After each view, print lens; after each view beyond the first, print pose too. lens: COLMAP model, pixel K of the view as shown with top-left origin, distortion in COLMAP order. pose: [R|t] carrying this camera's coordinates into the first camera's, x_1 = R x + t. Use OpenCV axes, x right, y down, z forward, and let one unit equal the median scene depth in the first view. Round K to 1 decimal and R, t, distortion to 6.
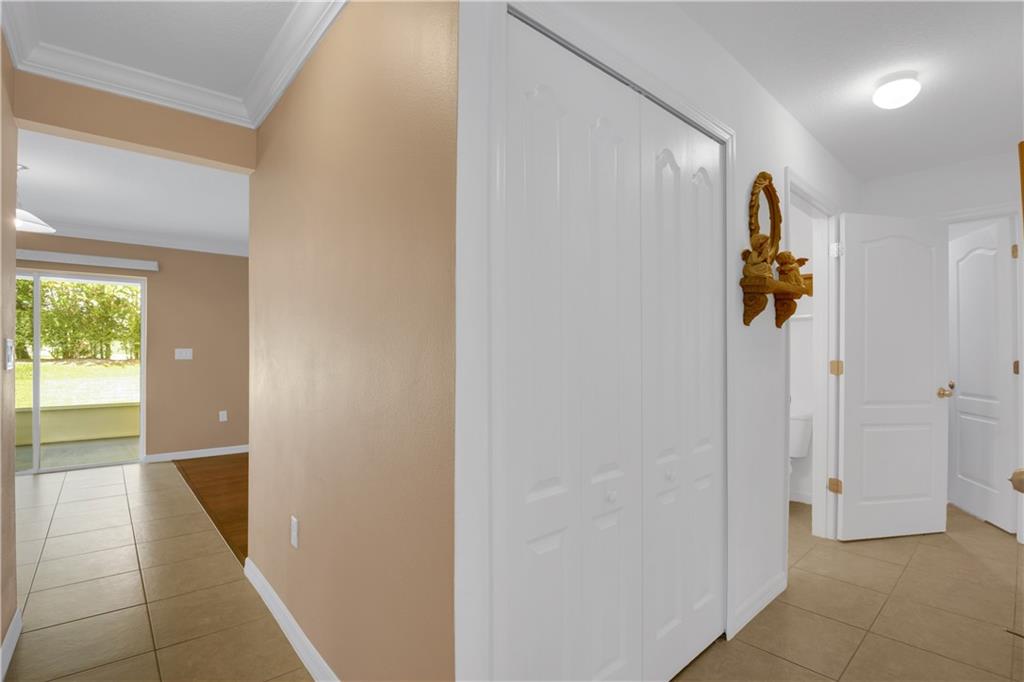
lens RADIAL K [[476.1, 0, 512.0], [0, 476.1, 341.0], [0, 0, 1]] dist [-0.021886, -0.012199]
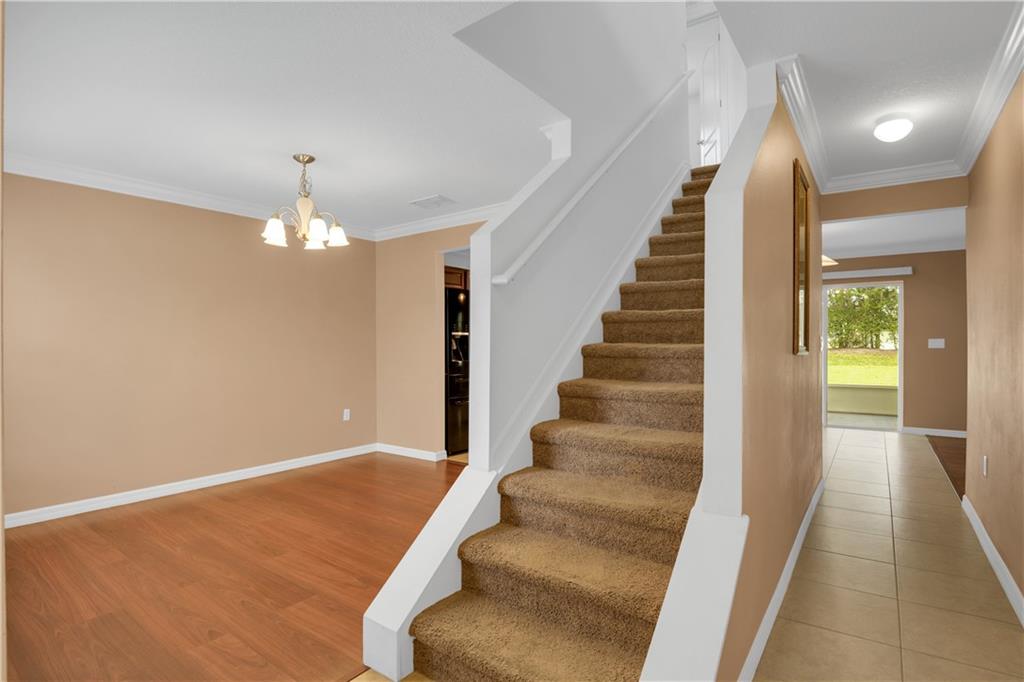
lens RADIAL K [[508.4, 0, 511.1], [0, 508.4, 351.1], [0, 0, 1]] dist [-0.000488, -0.029435]
pose [[0.223330, 0.018525, -0.974567, 0.094707], [0.021563, 0.999481, 0.023940, -0.001975], [0.974504, -0.026361, 0.222815, -0.103378]]
